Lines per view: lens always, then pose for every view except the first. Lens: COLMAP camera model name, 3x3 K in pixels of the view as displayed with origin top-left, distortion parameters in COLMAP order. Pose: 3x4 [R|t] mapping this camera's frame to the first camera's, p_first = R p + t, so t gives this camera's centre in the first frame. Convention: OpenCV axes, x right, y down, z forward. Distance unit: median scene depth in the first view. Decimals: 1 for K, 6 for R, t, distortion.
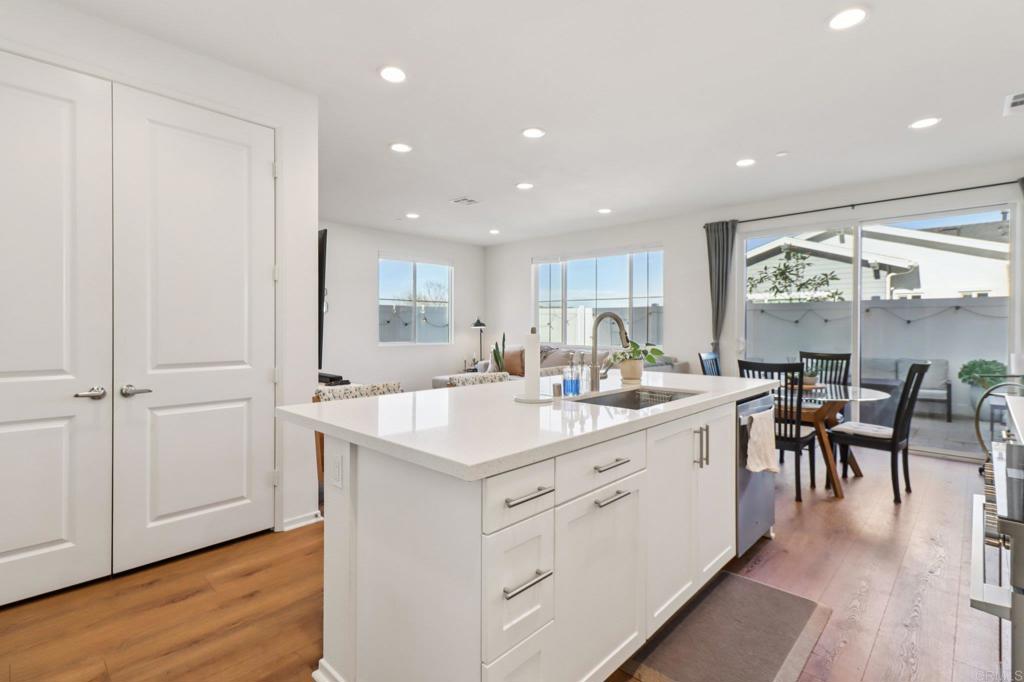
lens RADIAL K [[486.3, 0, 515.1], [0, 486.3, 325.2], [0, 0, 1]] dist [0.000323, 0.000203]
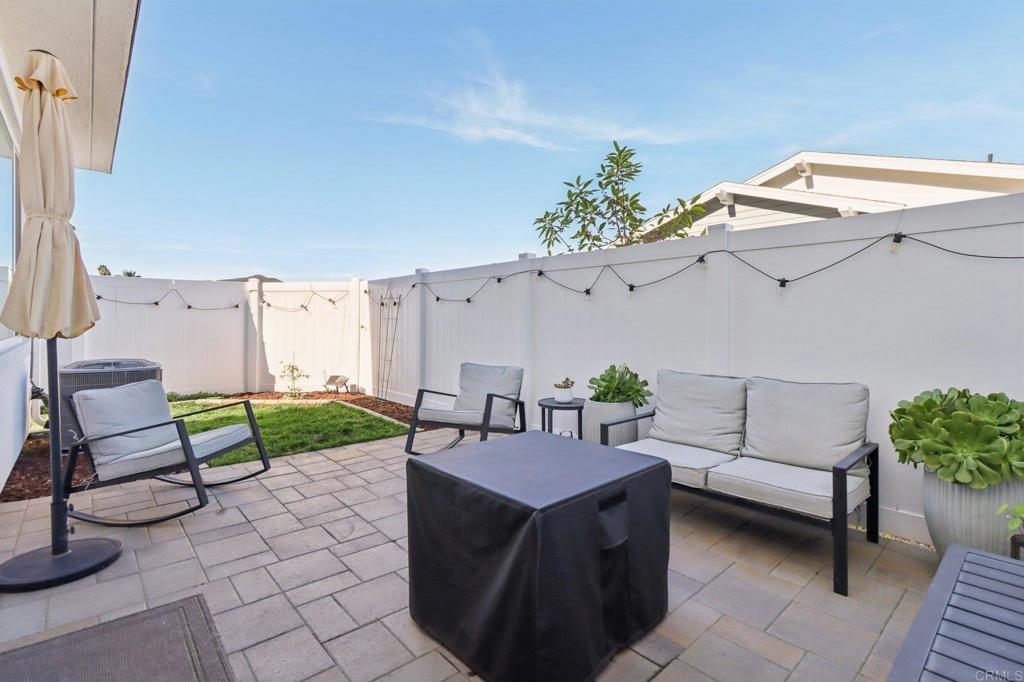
lens RADIAL K [[482.4, 0, 526.5], [0, 482.4, 319.5], [0, 0, 1]] dist [0.001361, 0.000257]
pose [[0.997743, 0.002513, -0.067101, 0.818865], [-0.002568, 0.999996, -0.000738, 0.030813], [0.067099, 0.000909, 0.997746, 0.780983]]
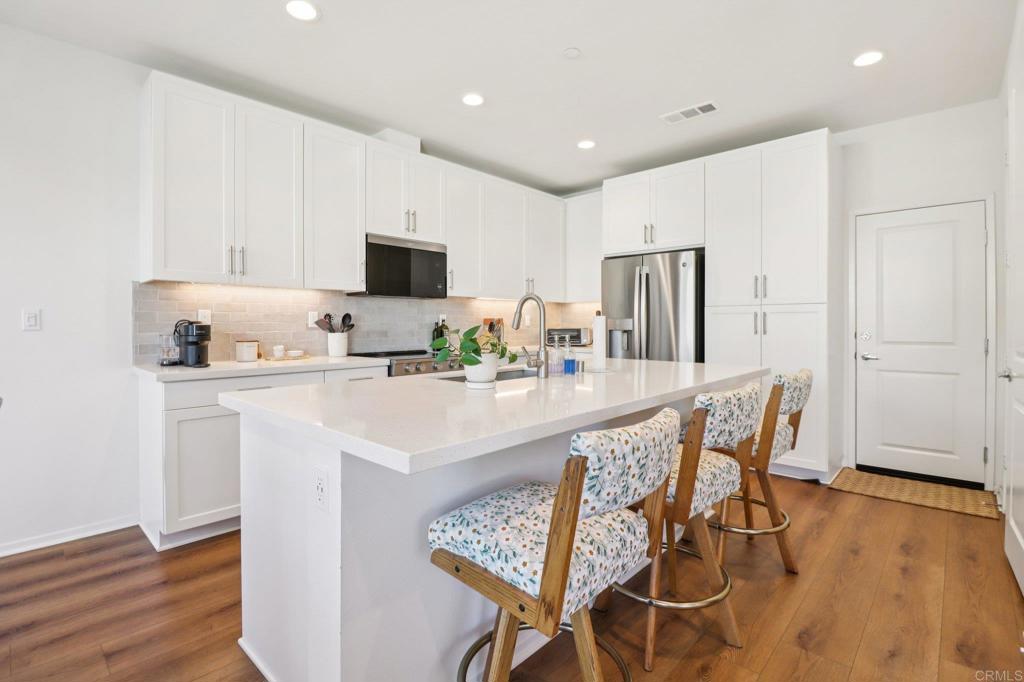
lens RADIAL K [[486.3, 0, 515.1], [0, 486.3, 325.2], [0, 0, 1]] dist [0.000323, 0.000203]
pose [[-0.999952, -0.000798, -0.009722, 0.088788], [-0.000797, 1.000000, -0.000035, 0.015236], [0.009722, -0.000028, -0.999953, 0.783570]]
